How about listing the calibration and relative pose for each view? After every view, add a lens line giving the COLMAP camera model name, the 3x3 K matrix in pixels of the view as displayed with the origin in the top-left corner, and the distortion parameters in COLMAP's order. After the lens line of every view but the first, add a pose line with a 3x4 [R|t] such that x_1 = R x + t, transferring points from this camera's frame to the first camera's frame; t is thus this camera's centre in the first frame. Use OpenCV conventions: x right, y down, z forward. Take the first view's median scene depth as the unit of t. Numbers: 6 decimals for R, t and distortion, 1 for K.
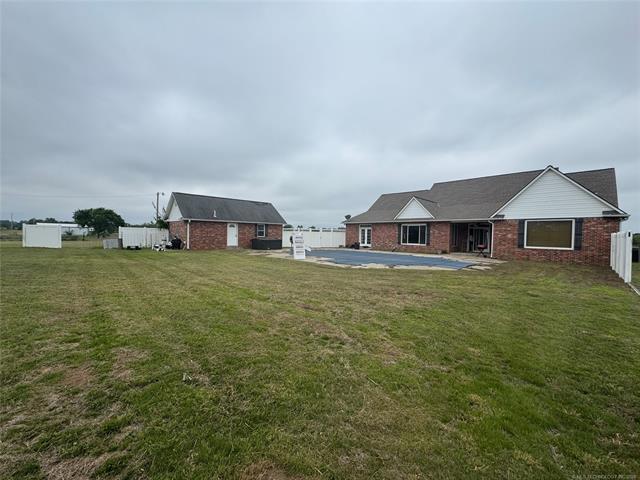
lens RADIAL K [[258.4, 0, 321.0], [0, 258.4, 237.9], [0, 0, 1]] dist [0.003026, 0.000295]
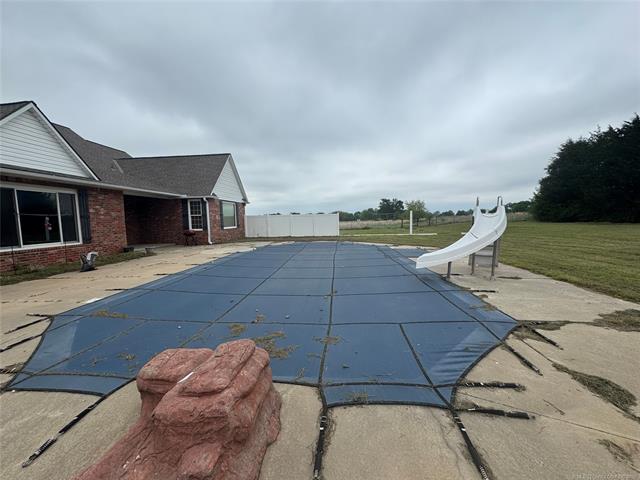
lens RADIAL K [[258.4, 0, 319.4], [0, 258.4, 241.2], [0, 0, 1]] dist [0.003026, 0.000295]
pose [[-0.668212, -0.070109, 0.740660, -0.152425], [0.019457, 0.993562, 0.111603, -0.013900], [-0.743716, 0.088985, -0.662546, 1.034965]]
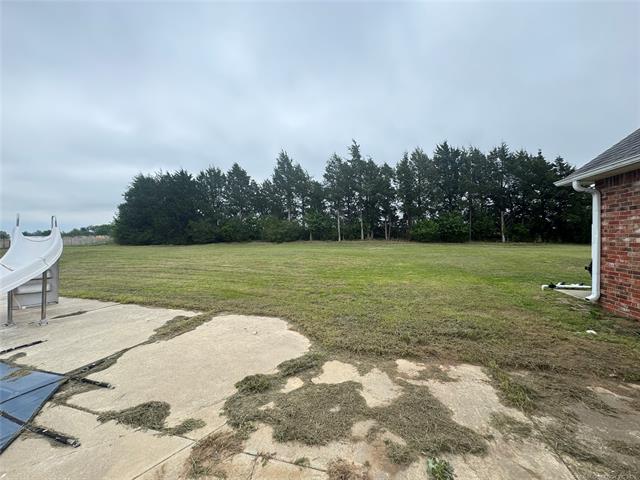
lens RADIAL K [[258.4, 0, 318.9], [0, 258.4, 238.1], [0, 0, 1]] dist [0.003026, 0.000295]
pose [[-0.872825, -0.007684, -0.487972, -0.177976], [-0.015741, 0.999799, 0.012411, -0.013738], [0.487779, 0.018514, -0.872771, 0.980060]]
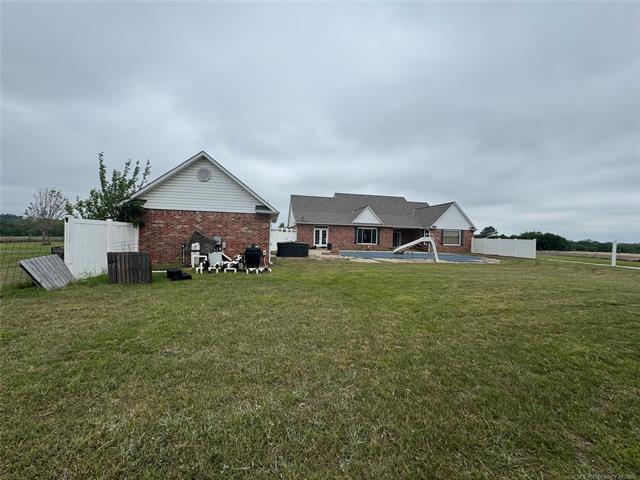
lens RADIAL K [[258.4, 0, 319.6], [0, 258.4, 238.8], [0, 0, 1]] dist [0.003026, 0.000295]
pose [[0.537073, -0.013988, 0.843420, -0.885476], [-0.008169, 0.999729, 0.021782, -0.027765], [-0.843496, -0.018588, 0.536813, 0.566954]]
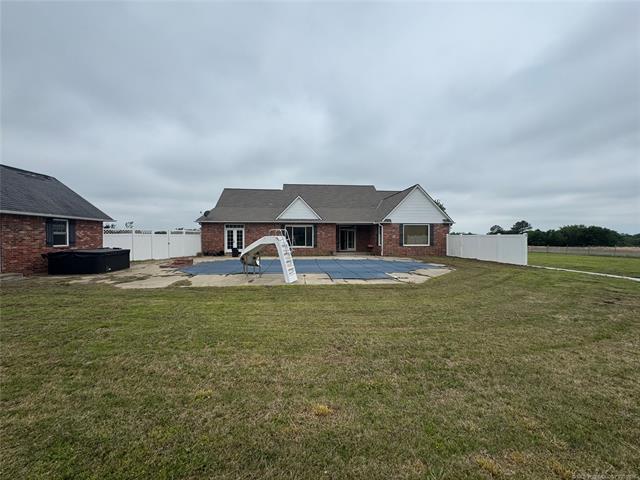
lens RADIAL K [[258.4, 0, 324.0], [0, 258.4, 237.3], [0, 0, 1]] dist [0.003026, 0.000295]
pose [[0.631915, -0.018606, 0.774815, -0.333634], [0.021646, 0.999746, 0.006353, -0.015008], [-0.774736, 0.012757, 0.632157, 0.370060]]
